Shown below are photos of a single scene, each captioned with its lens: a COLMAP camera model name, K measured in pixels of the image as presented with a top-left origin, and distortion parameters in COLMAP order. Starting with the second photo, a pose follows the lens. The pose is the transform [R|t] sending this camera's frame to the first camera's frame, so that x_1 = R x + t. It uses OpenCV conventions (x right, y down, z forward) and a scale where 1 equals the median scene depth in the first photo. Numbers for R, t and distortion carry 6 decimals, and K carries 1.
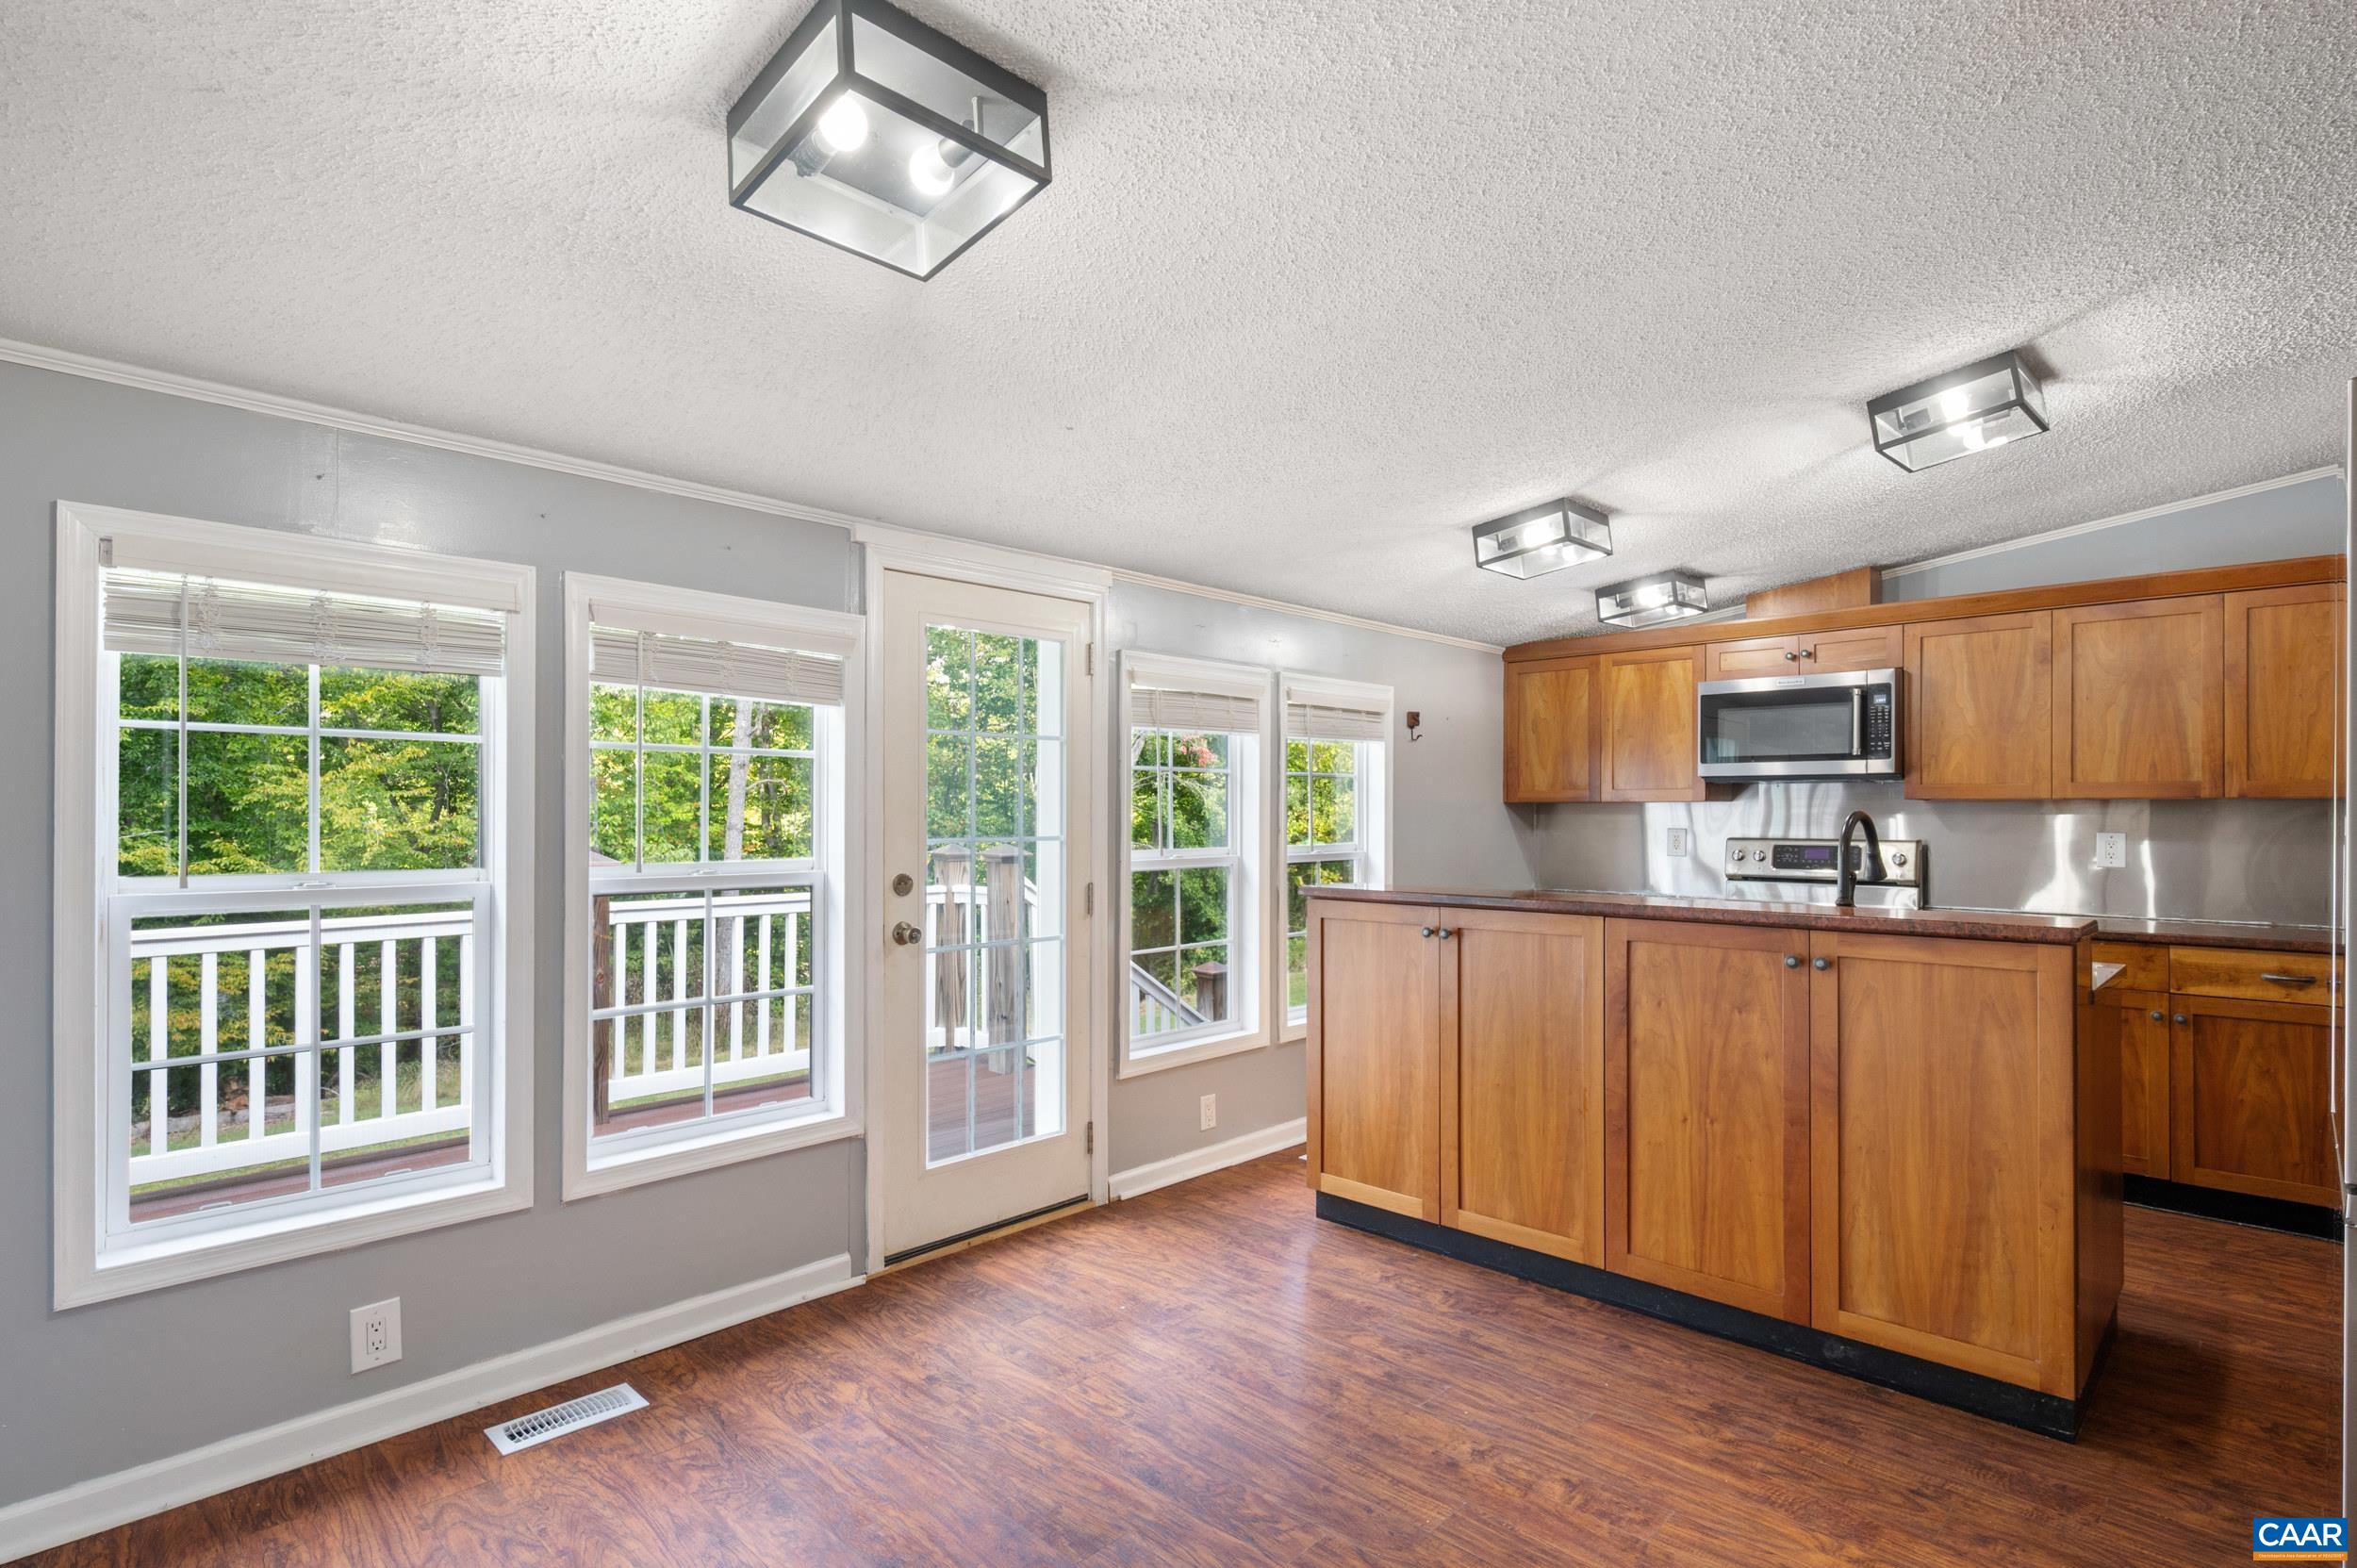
lens RADIAL K [[1147.5, 0, 1163.9], [0, 1147.5, 813.6], [0, 0, 1]] dist [0.001616, -0.001029]
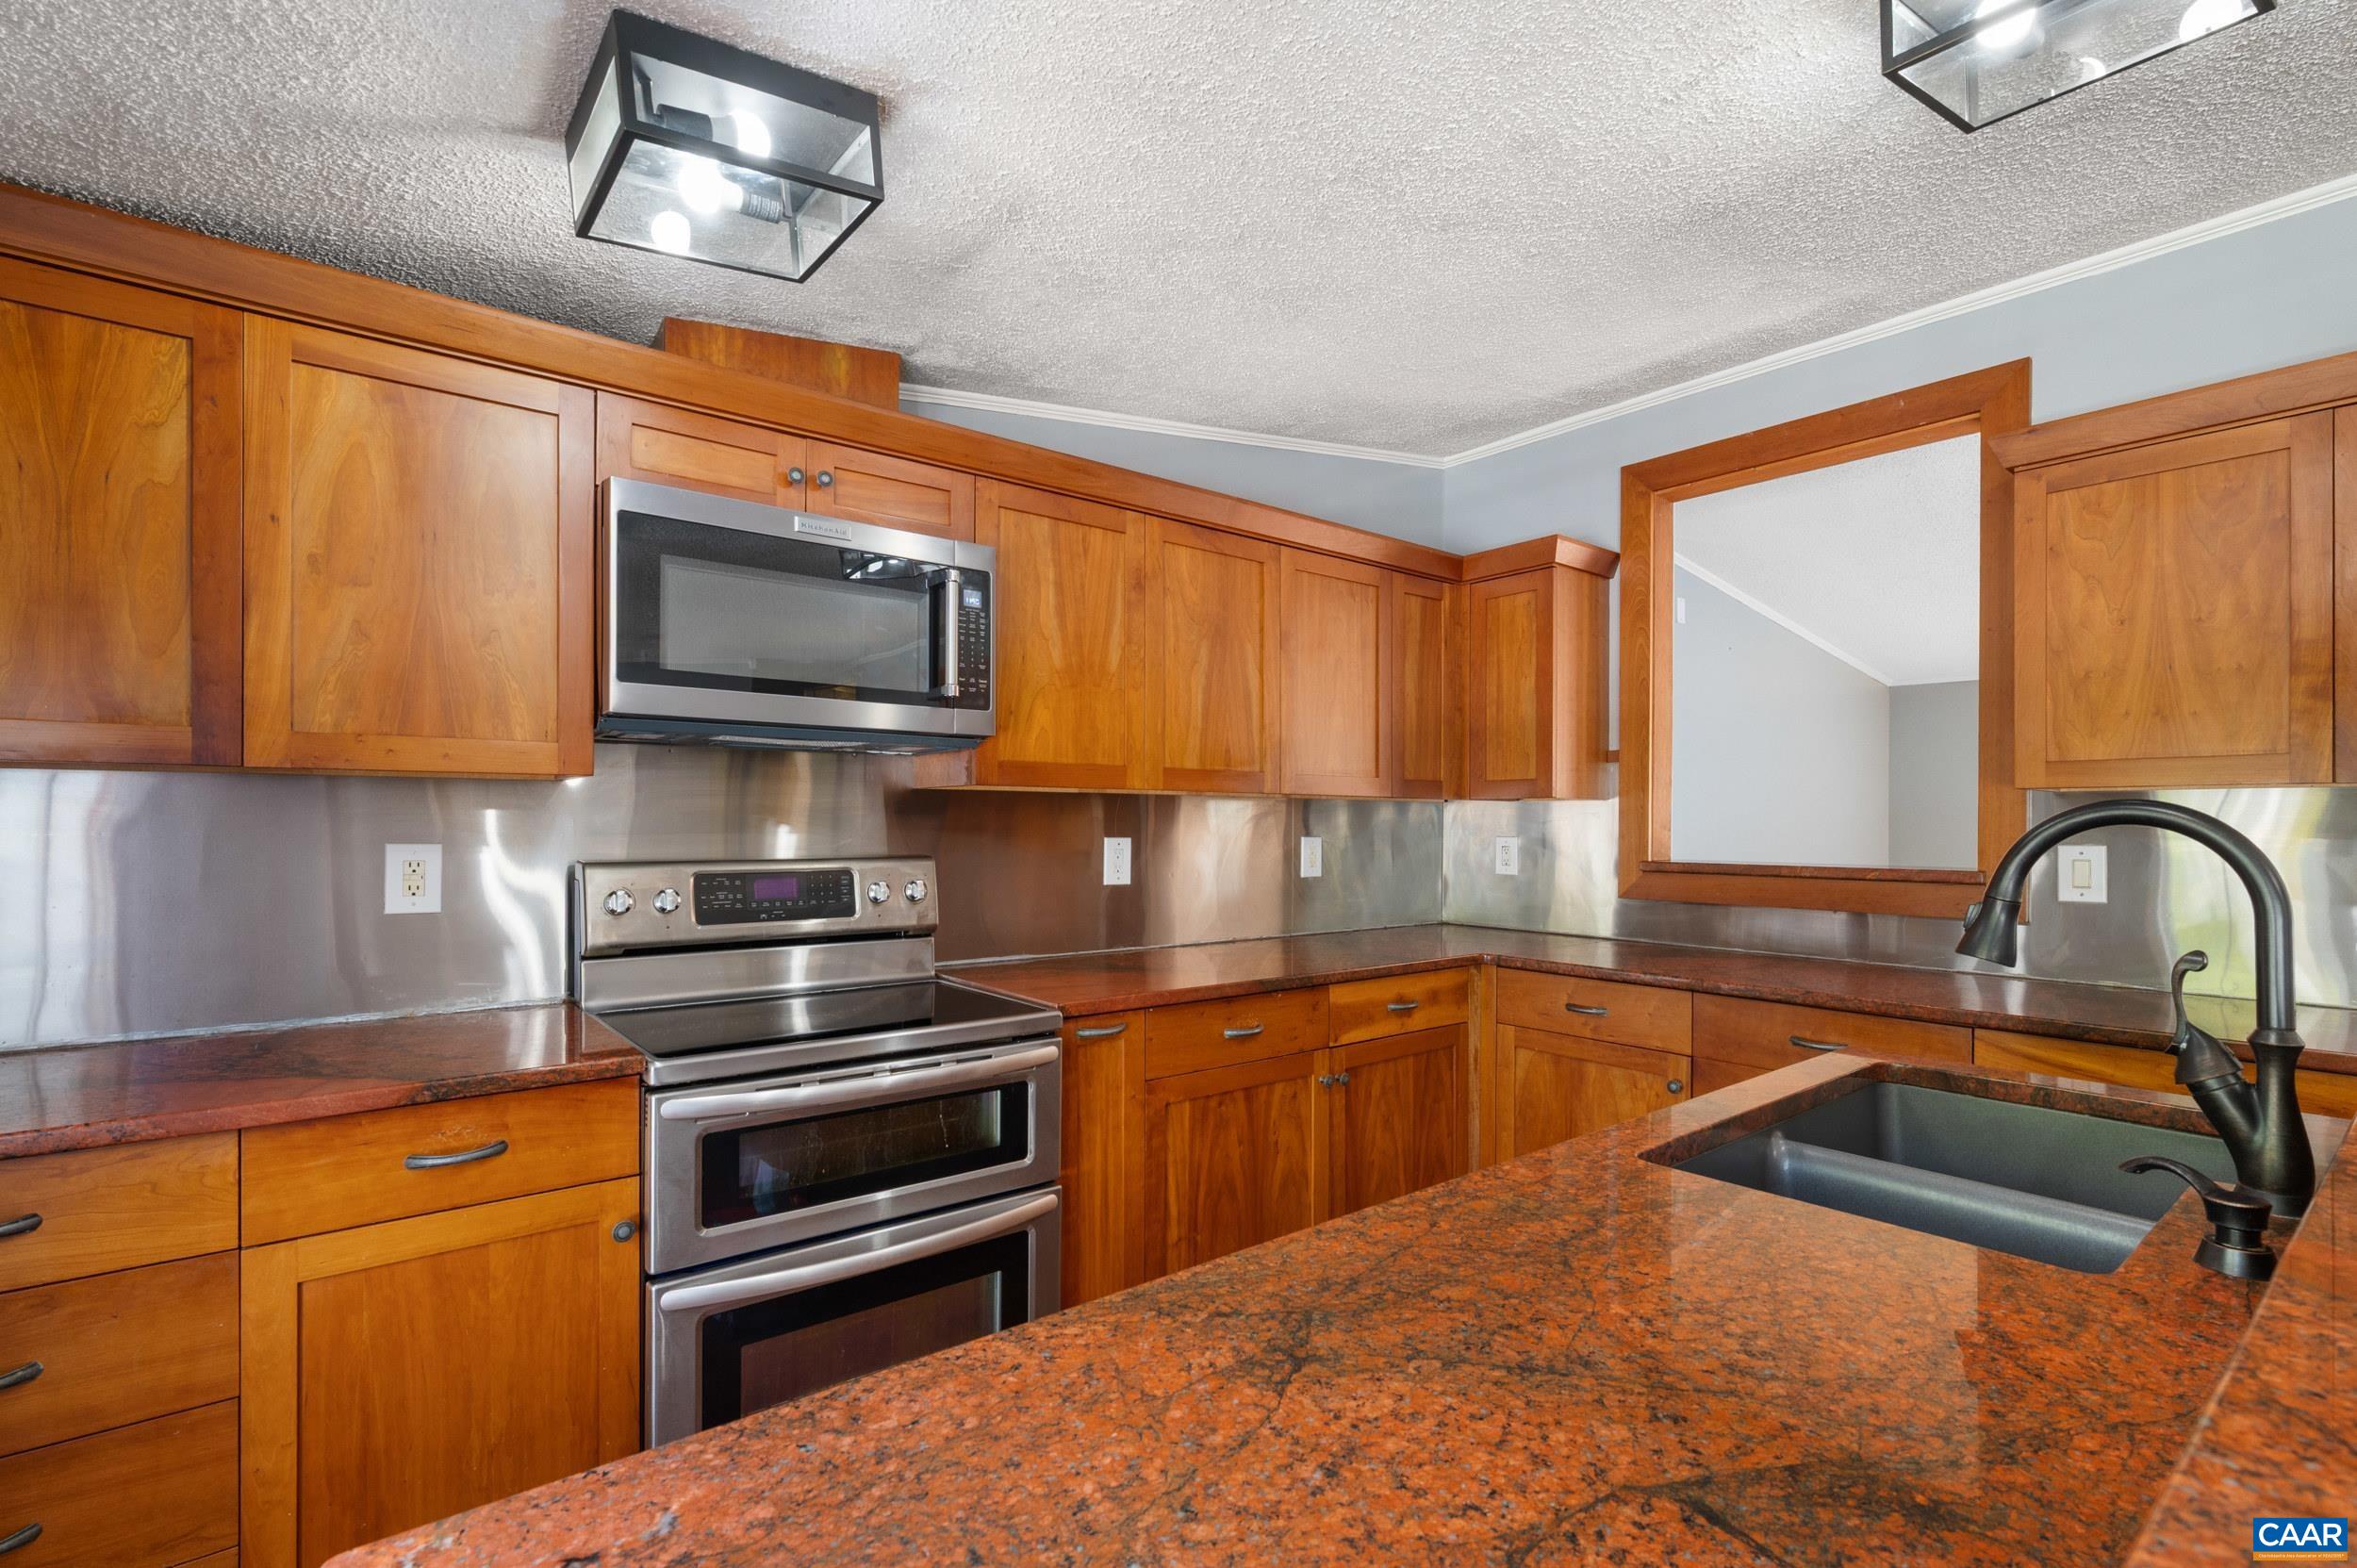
lens RADIAL K [[1066.3, 0, 1182.2], [0, 1066.3, 826.7], [0, 0, 1]] dist [0.002989, -0.000664]
pose [[0.117592, -0.006053, 0.993044, 0.211463], [-0.005038, 0.999965, 0.006692, 0.006416], [-0.993049, -0.005790, 0.117557, 1.333121]]
